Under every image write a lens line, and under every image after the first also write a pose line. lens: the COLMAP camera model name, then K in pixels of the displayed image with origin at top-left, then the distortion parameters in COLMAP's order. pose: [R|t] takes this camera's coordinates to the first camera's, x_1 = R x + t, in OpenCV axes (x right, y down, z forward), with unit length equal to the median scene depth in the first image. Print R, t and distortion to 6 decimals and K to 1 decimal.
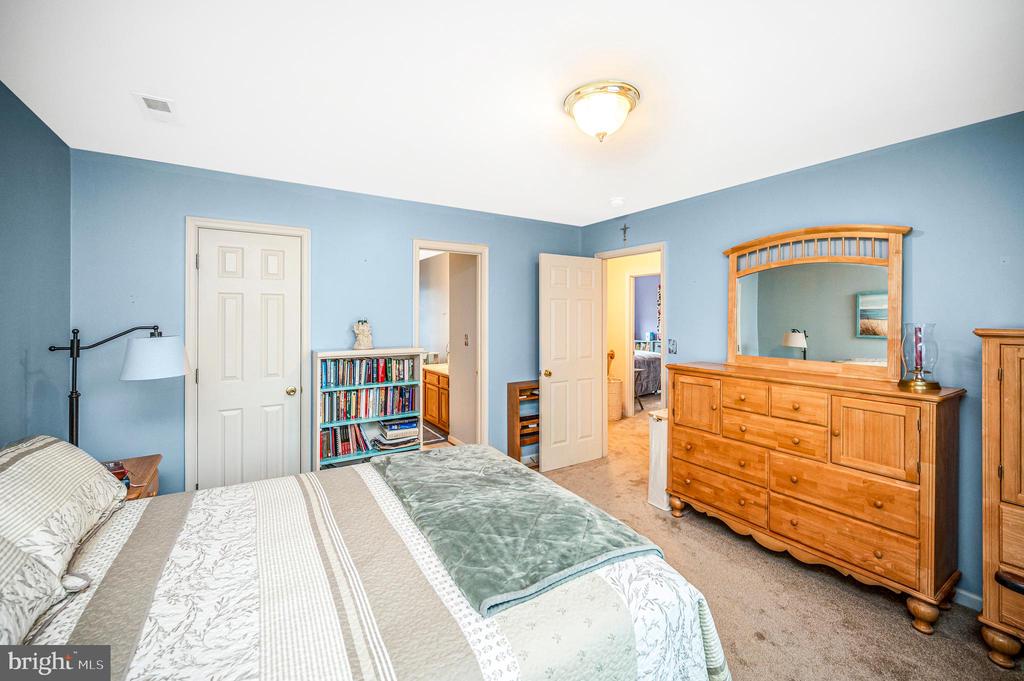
lens RADIAL K [[421.8, 0, 512.9], [0, 421.8, 315.4], [0, 0, 1]] dist [0.008113, 0.000163]
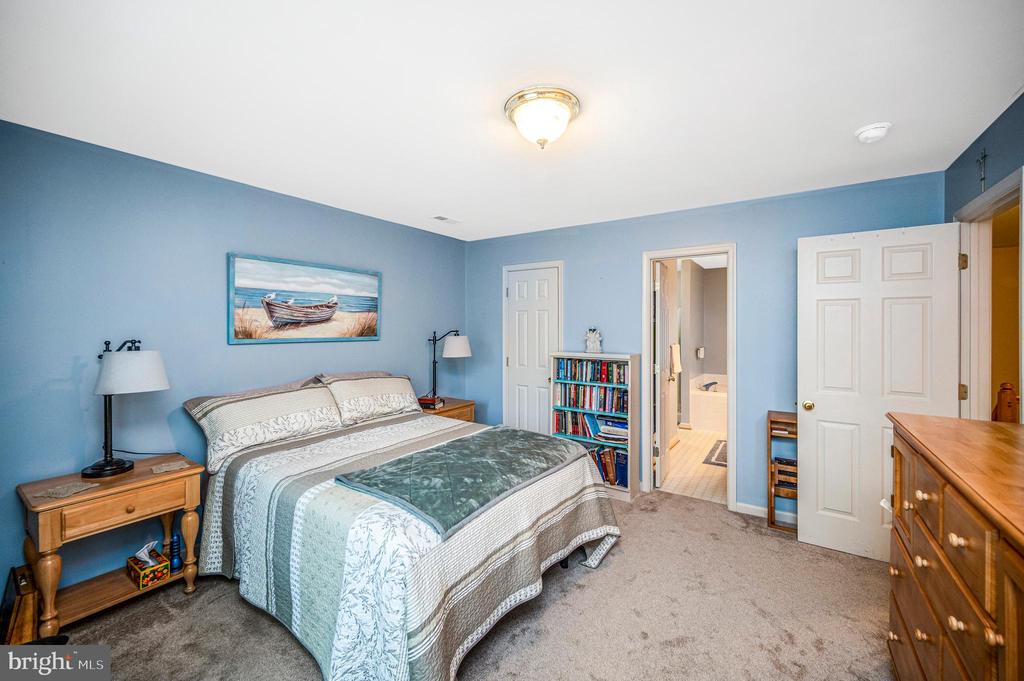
lens RADIAL K [[416.4, 0, 518.4], [0, 416.4, 322.4], [0, 0, 1]] dist [-0.001023, -0.000300]
pose [[0.398189, -0.005723, -0.917285, 0.657417], [0.002459, 0.999984, -0.005172, -0.000214], [0.917300, -0.000196, 0.398197, 0.341382]]
